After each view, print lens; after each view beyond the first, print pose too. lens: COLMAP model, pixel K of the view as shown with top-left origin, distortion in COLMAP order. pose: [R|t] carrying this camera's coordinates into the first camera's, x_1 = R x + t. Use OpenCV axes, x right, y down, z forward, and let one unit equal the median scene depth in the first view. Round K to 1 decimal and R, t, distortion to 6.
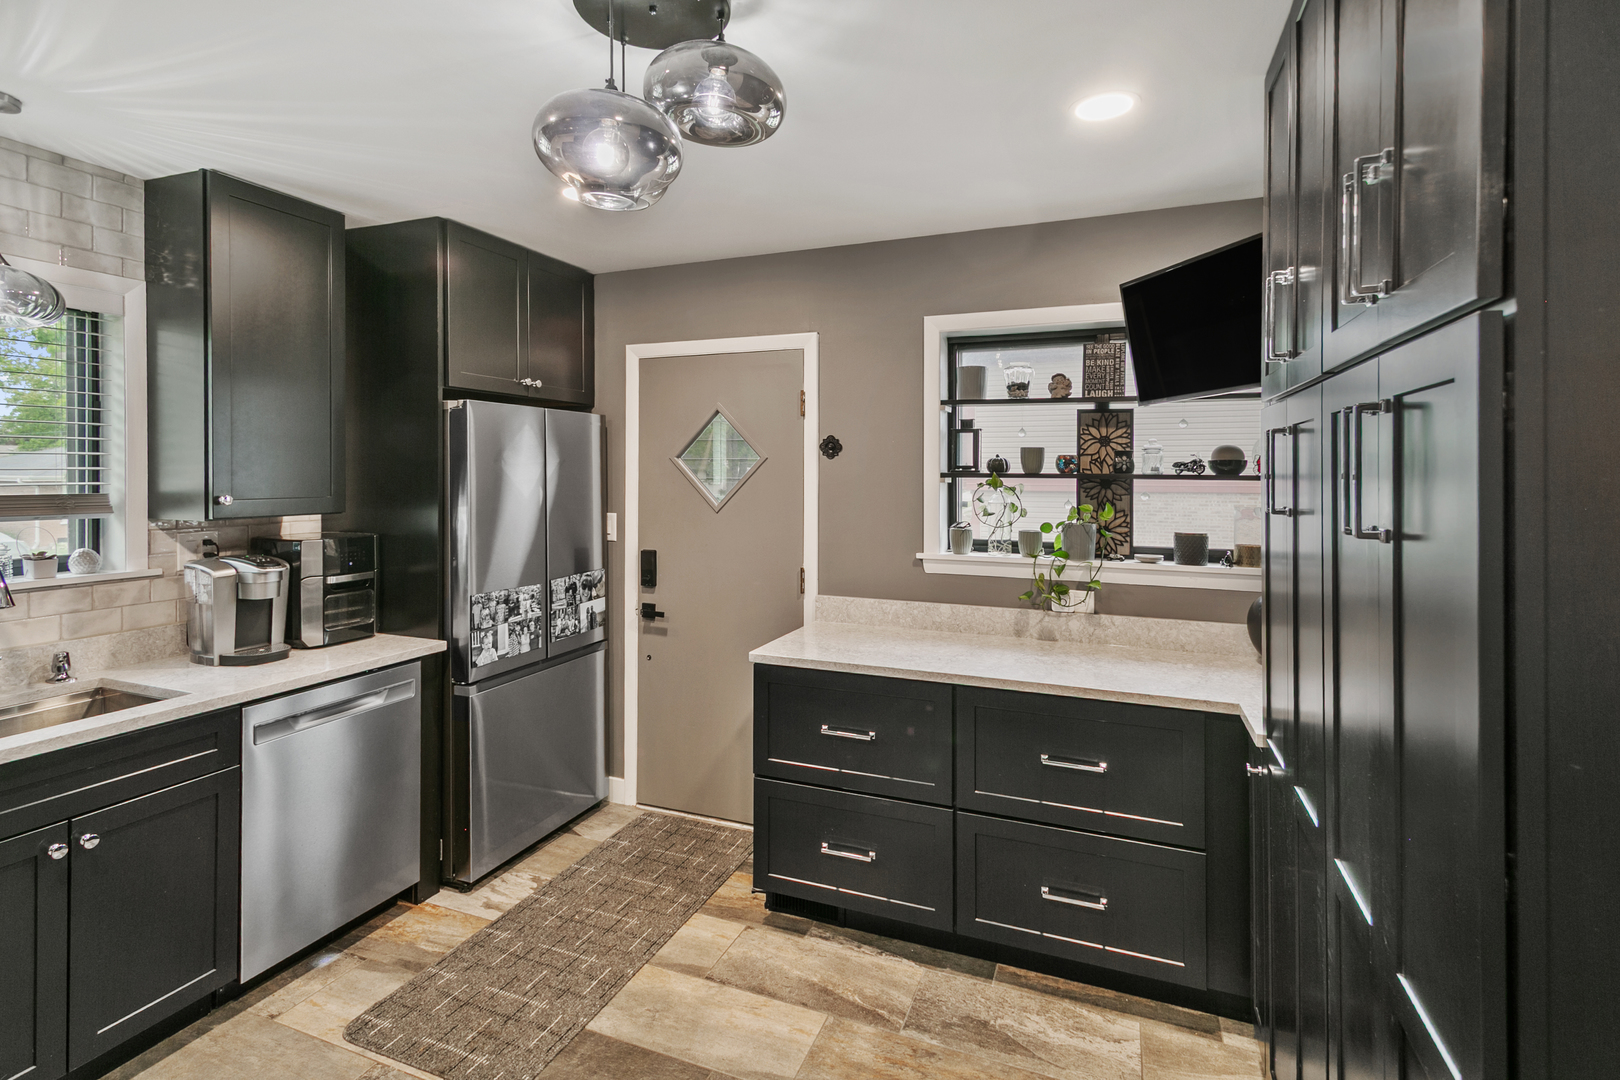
lens RADIAL K [[786.2, 0, 816.3], [0, 786.2, 475.2], [0, 0, 1]] dist [0.014974, -0.004957]
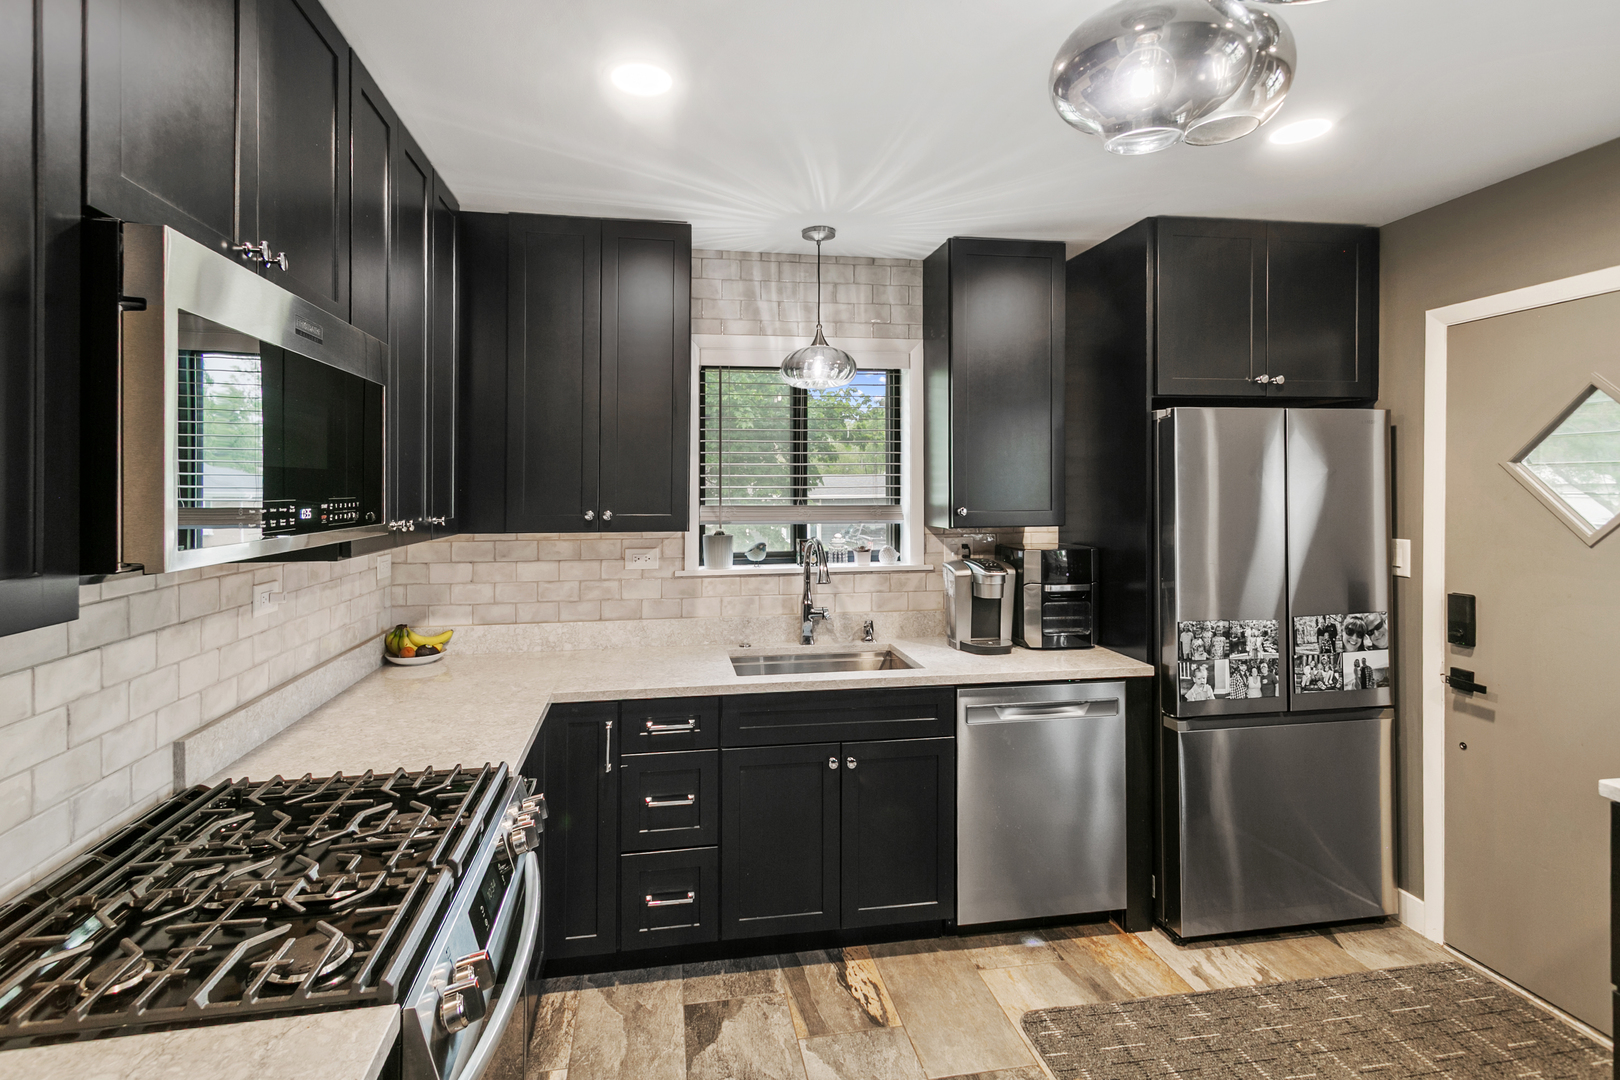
lens RADIAL K [[786.2, 0, 782.7], [0, 786.2, 489.8], [0, 0, 1]] dist [0.014974, -0.004957]
pose [[0.513539, -0.004581, -0.858054, 0.111495], [0.004512, 0.999986, -0.002639, 0.000316], [0.858054, -0.002516, 0.513553, 0.138071]]
